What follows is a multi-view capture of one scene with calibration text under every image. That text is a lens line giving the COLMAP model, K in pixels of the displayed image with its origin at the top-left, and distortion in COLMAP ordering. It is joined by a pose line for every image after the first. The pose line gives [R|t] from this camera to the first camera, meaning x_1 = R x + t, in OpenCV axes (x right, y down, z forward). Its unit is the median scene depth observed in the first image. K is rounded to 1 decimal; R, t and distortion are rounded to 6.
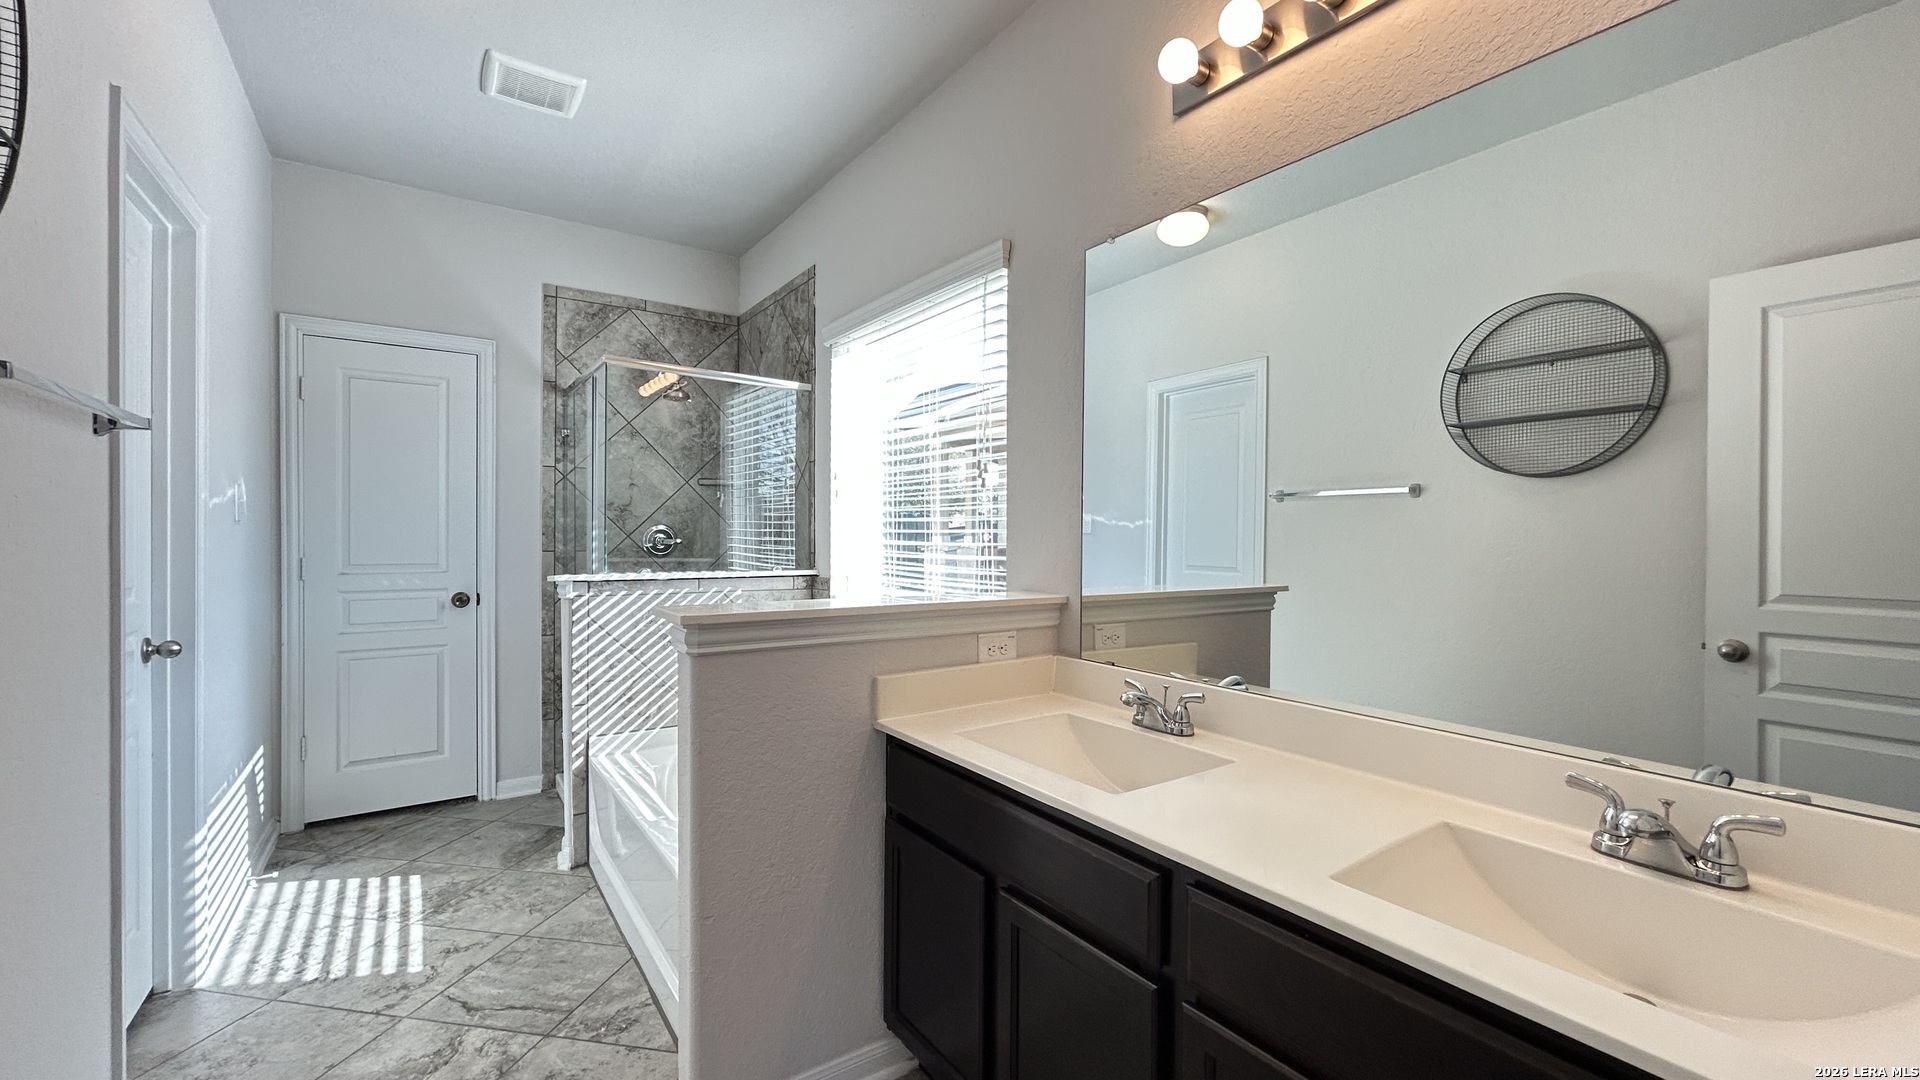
lens RADIAL K [[760.7, 0, 956.8], [0, 760.7, 537.5], [0, 0, 1]] dist [-0.012390, 0.007526]
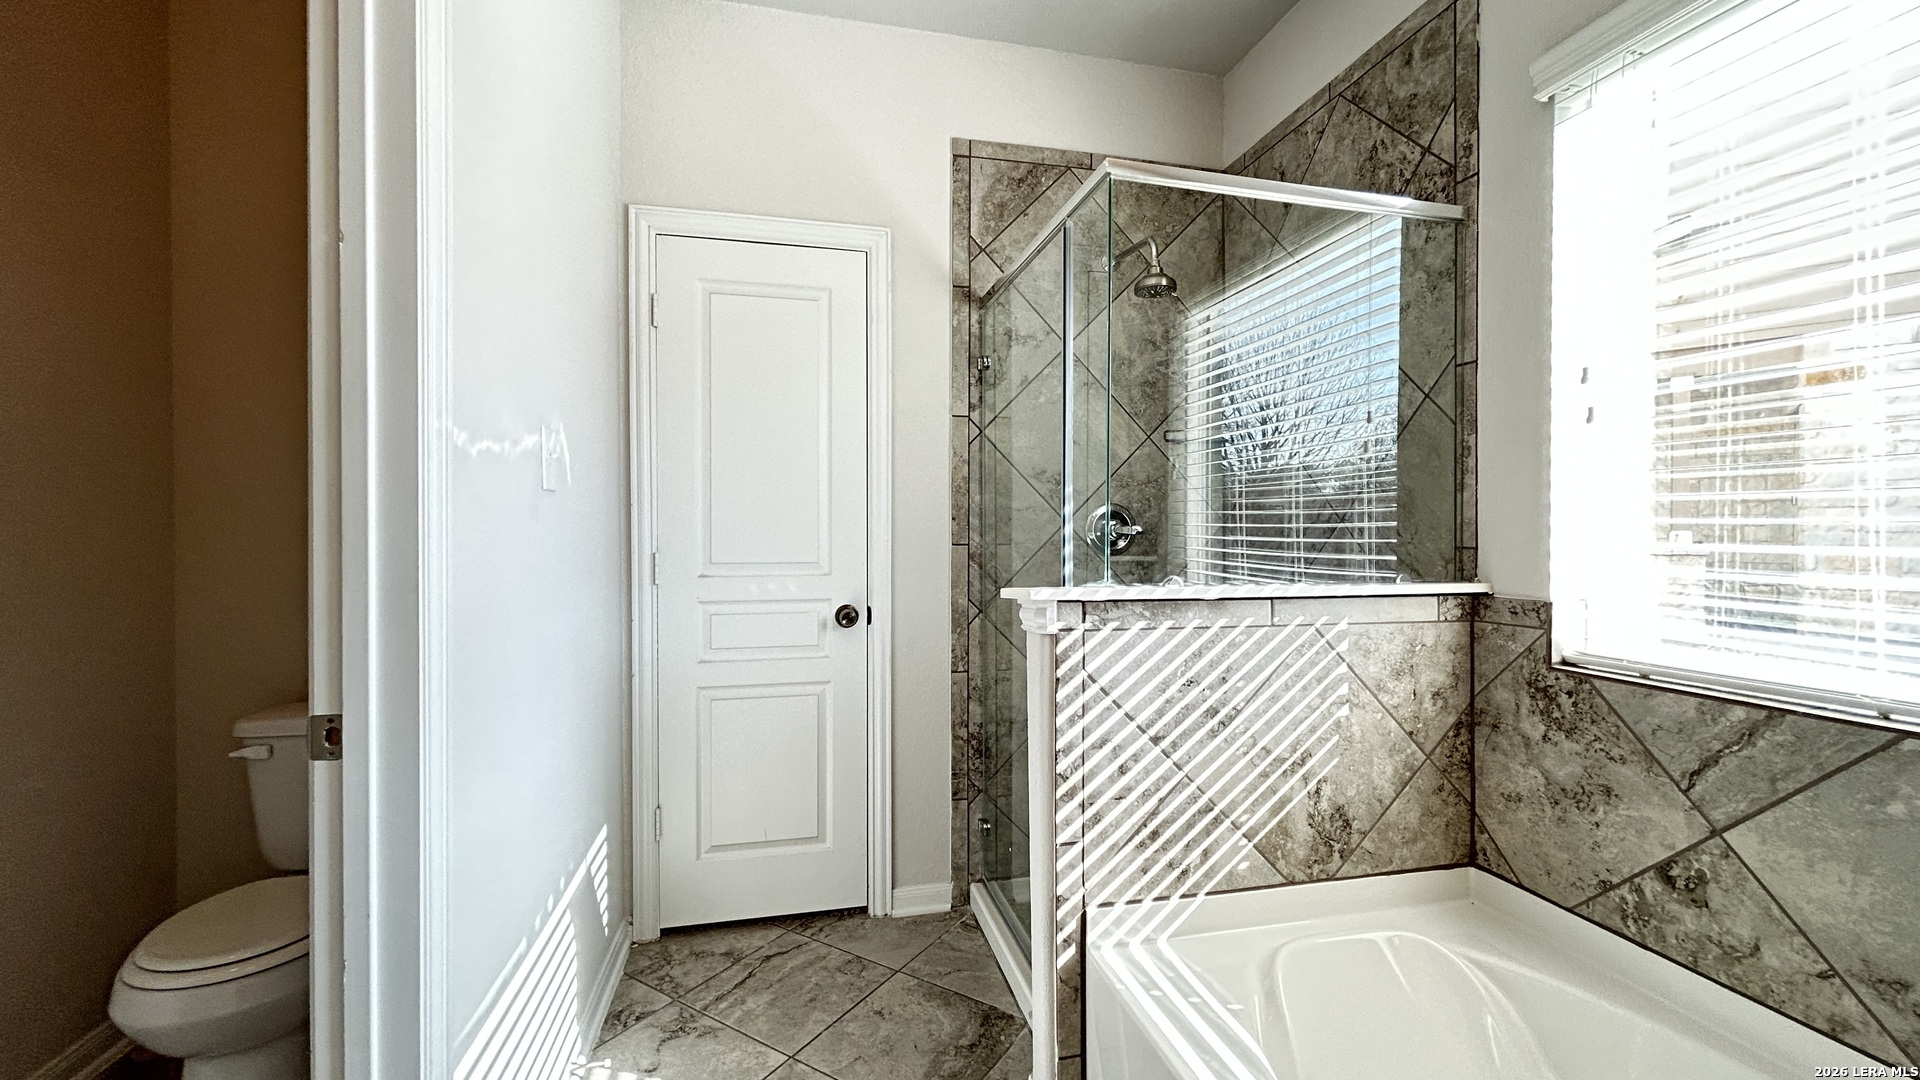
lens RADIAL K [[771.8, 0, 963.1], [0, 771.8, 540.3], [0, 0, 1]] dist [-0.000567, 0.000540]
pose [[0.926585, -0.000417, -0.376085, -0.335114], [0.001715, 0.999994, 0.003116, 0.014096], [0.376081, -0.003532, 0.926580, 0.448596]]
